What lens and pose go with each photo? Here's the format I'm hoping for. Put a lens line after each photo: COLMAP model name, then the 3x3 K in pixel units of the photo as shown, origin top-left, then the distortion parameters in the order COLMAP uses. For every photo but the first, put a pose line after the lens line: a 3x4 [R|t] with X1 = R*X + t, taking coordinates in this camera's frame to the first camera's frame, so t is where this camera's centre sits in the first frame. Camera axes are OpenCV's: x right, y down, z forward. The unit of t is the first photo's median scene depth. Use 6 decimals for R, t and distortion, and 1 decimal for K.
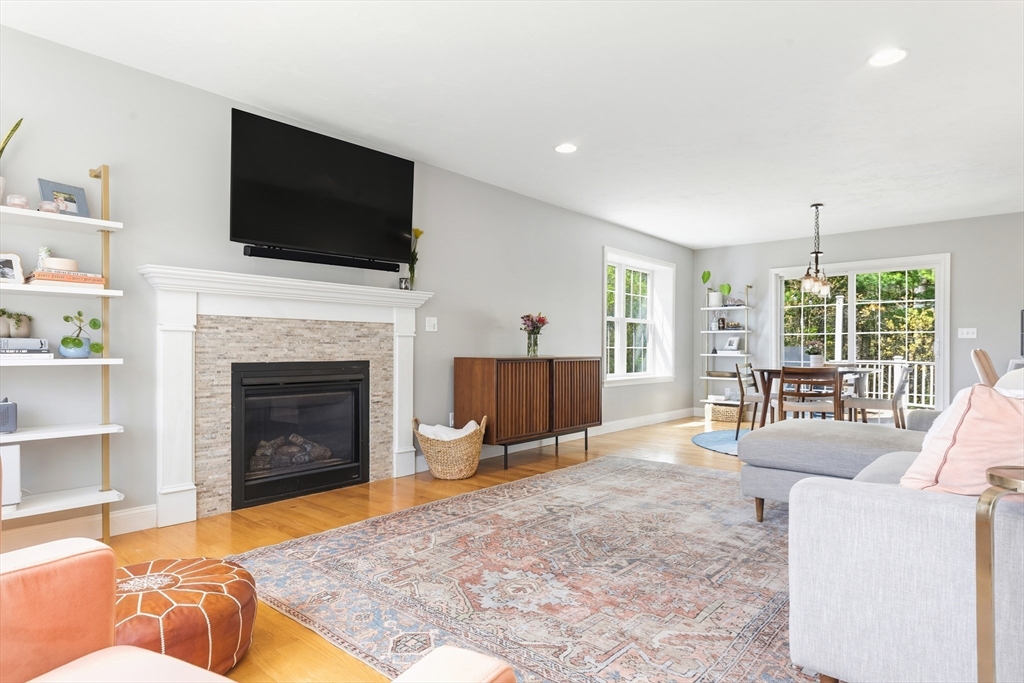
lens RADIAL K [[571.3, 0, 510.9], [0, 571.3, 350.5], [0, 0, 1]] dist [0.019870, -0.017122]
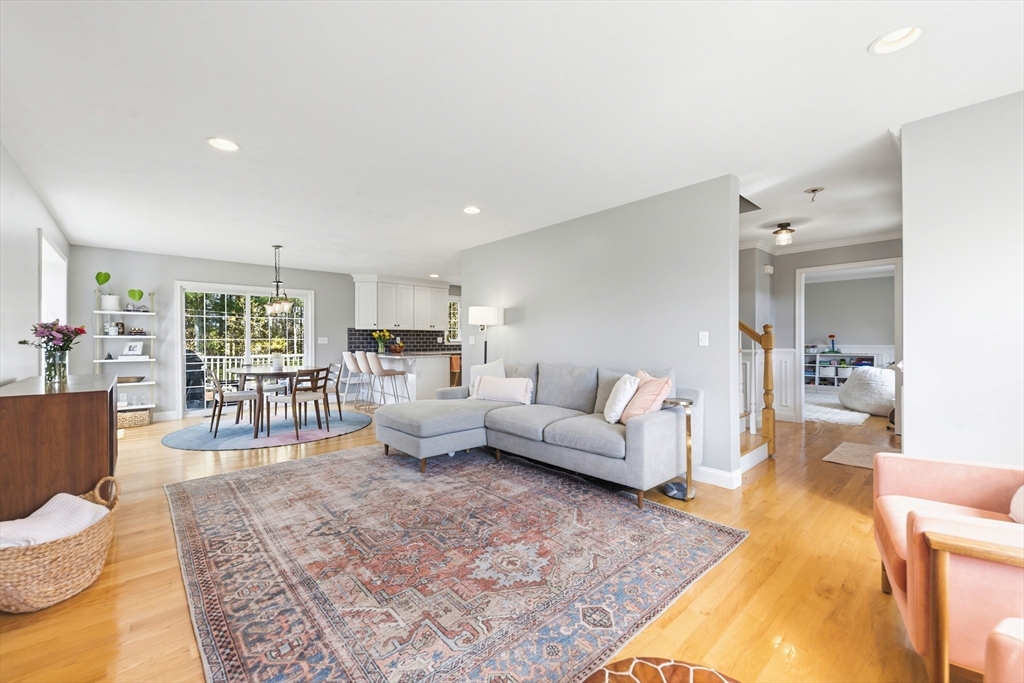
lens RADIAL K [[411.3, 0, 512.2], [0, 411.3, 338.4], [0, 0, 1]] dist [0.016304, -0.000220]
pose [[0.117292, 0.000802, 0.993097, -0.556678], [0.005789, 0.999982, -0.001491, -0.053703], [-0.993081, 0.005924, 0.117285, 0.540601]]
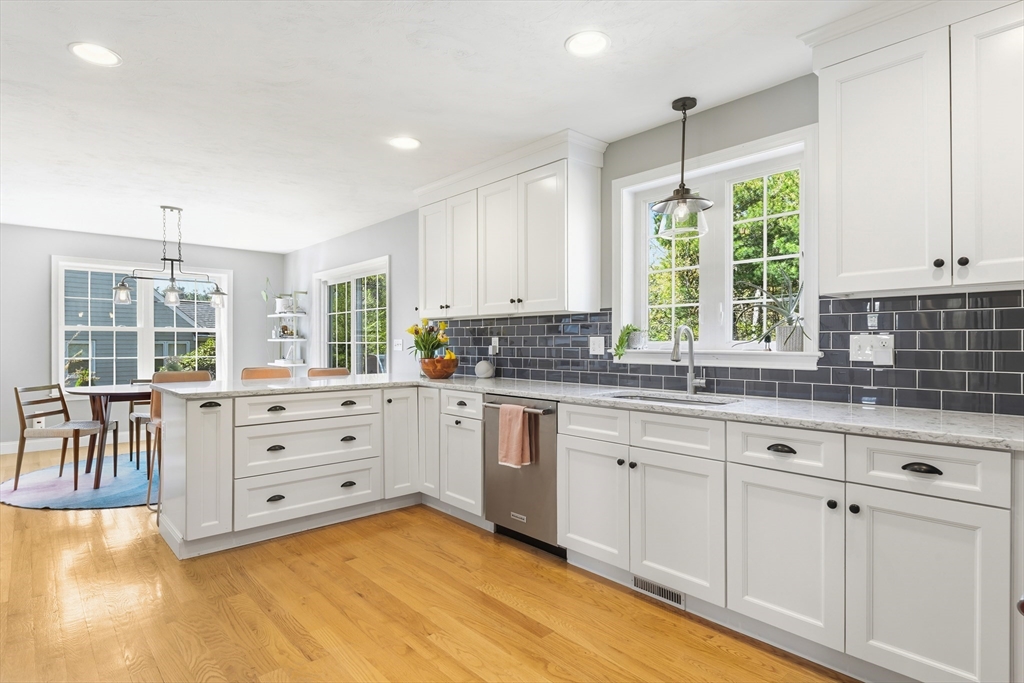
lens RADIAL K [[534.4, 0, 511.6], [0, 534.4, 344.6], [0, 0, 1]] dist [0.019666, -0.016117]
pose [[0.993350, -0.001842, -0.115119, 1.814580], [0.001969, 0.999998, 0.000988, -0.053340], [0.115117, -0.001208, 0.993351, 0.331084]]
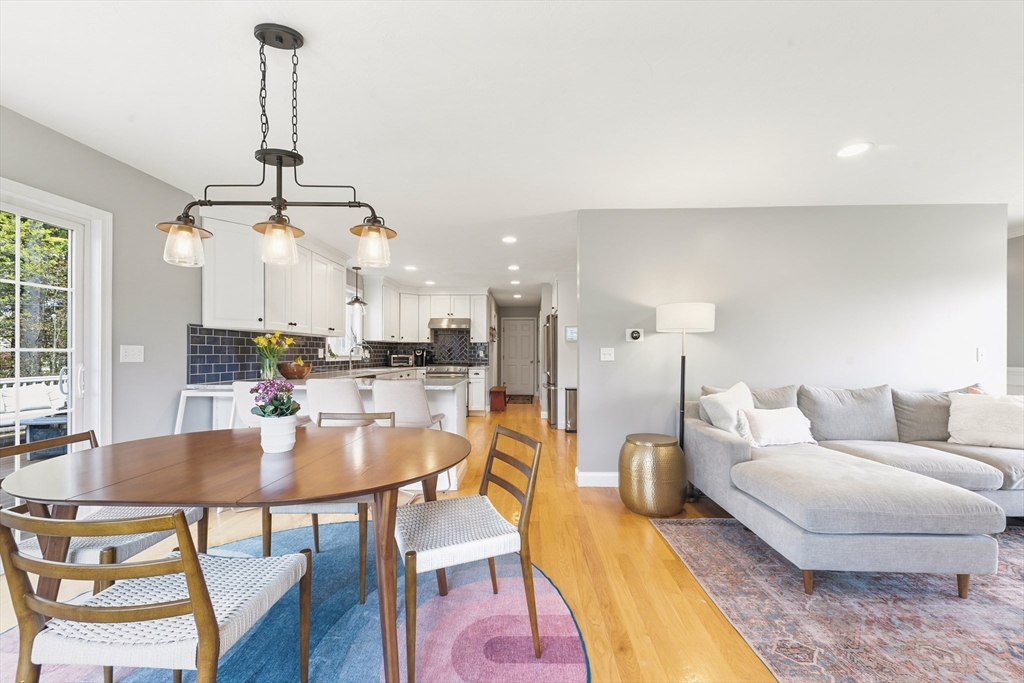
lens RADIAL K [[403.1, 0, 512.2], [0, 403.1, 353.6], [0, 0, 1]] dist [0.017550, -0.008683]
pose [[-0.630728, -0.004605, 0.775990, 0.335317], [-0.002874, 0.999989, 0.003598, -0.056252], [-0.775998, 0.000039, -0.630735, 1.637011]]
